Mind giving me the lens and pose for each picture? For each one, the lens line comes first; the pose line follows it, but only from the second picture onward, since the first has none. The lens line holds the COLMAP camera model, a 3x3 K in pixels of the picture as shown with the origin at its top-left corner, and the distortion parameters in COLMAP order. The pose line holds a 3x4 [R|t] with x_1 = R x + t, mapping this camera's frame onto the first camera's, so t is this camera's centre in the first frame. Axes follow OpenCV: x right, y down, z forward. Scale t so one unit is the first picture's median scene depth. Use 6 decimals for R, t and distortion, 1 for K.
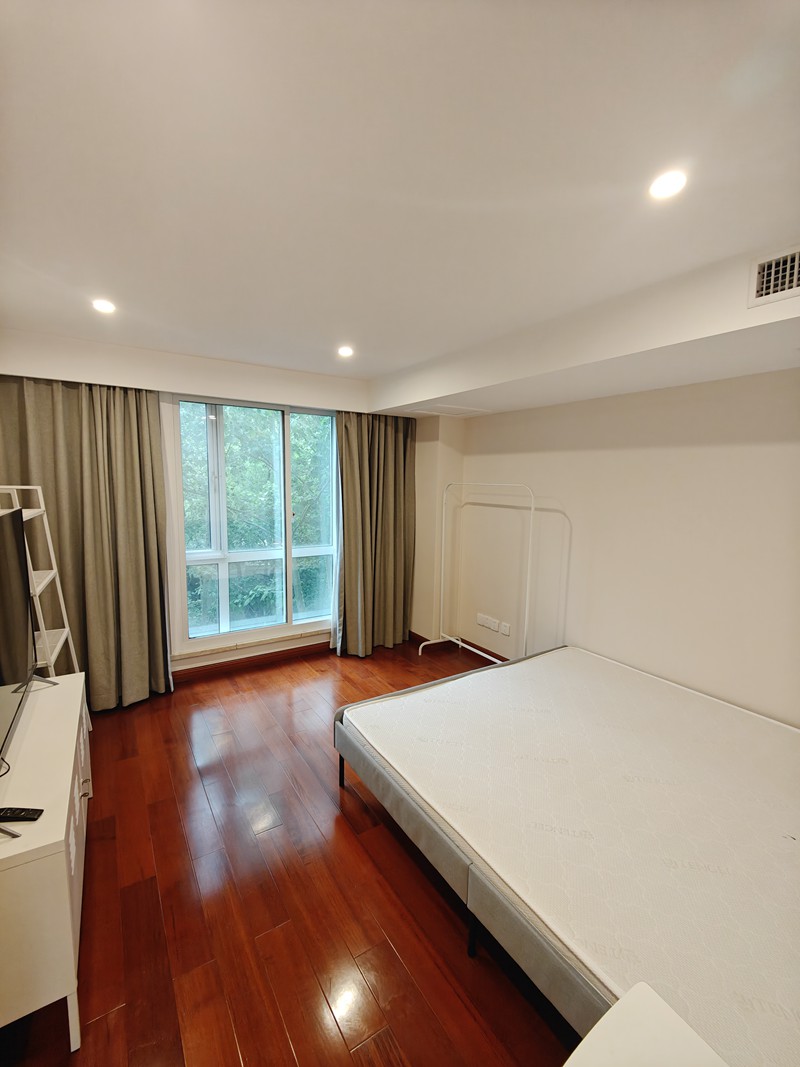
lens RADIAL K [[462.1, 0, 400.0], [0, 462.1, 533.5], [0, 0, 1]] dist [-0.003081, -0.000575]
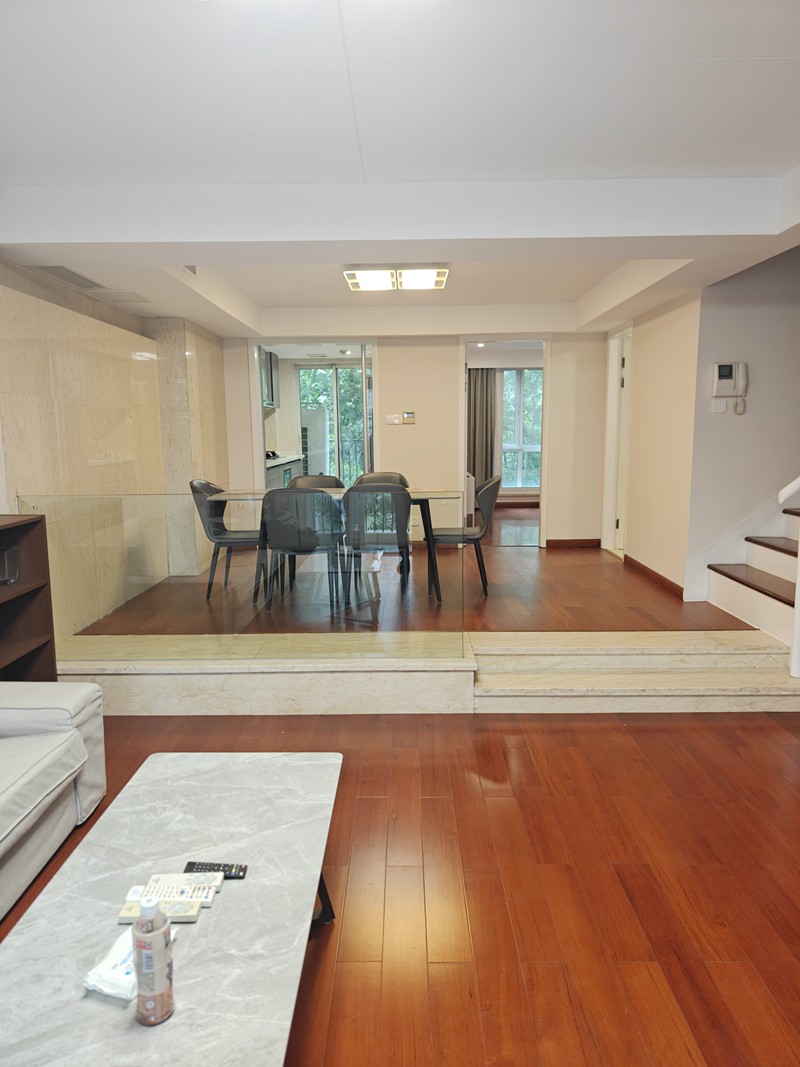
lens RADIAL K [[734.8, 0, 400.0], [0, 734.8, 533.5], [0, 0, 1]] dist [-0.003473, 0.003489]
pose [[0.840547, 0.059233, -0.538490, 1.140443], [-0.047410, 0.998234, 0.035801, 0.417443], [0.539659, -0.004562, 0.841871, -2.438516]]
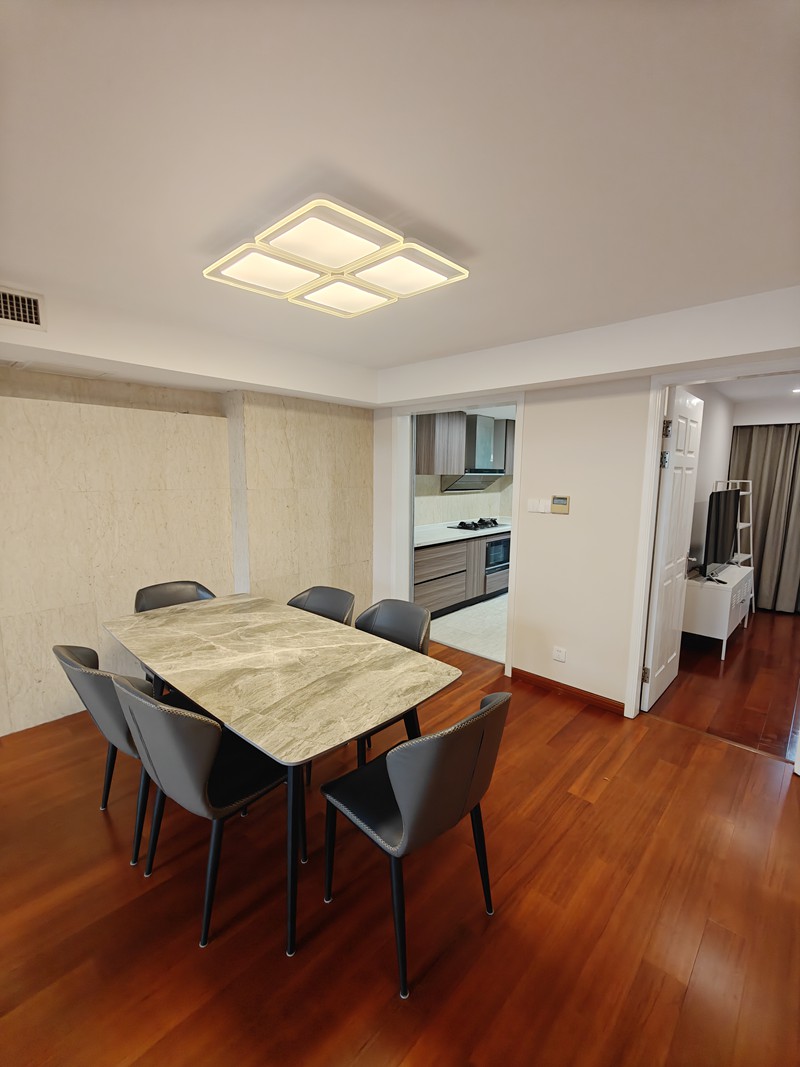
lens RADIAL K [[462.1, 0, 400.0], [0, 462.1, 533.5], [0, 0, 1]] dist [-0.003081, -0.000575]
pose [[0.240581, 0.124283, -0.962639, 0.729072], [-0.119520, 0.988014, 0.097689, 0.099862], [0.963242, 0.091553, 0.252552, -0.860058]]
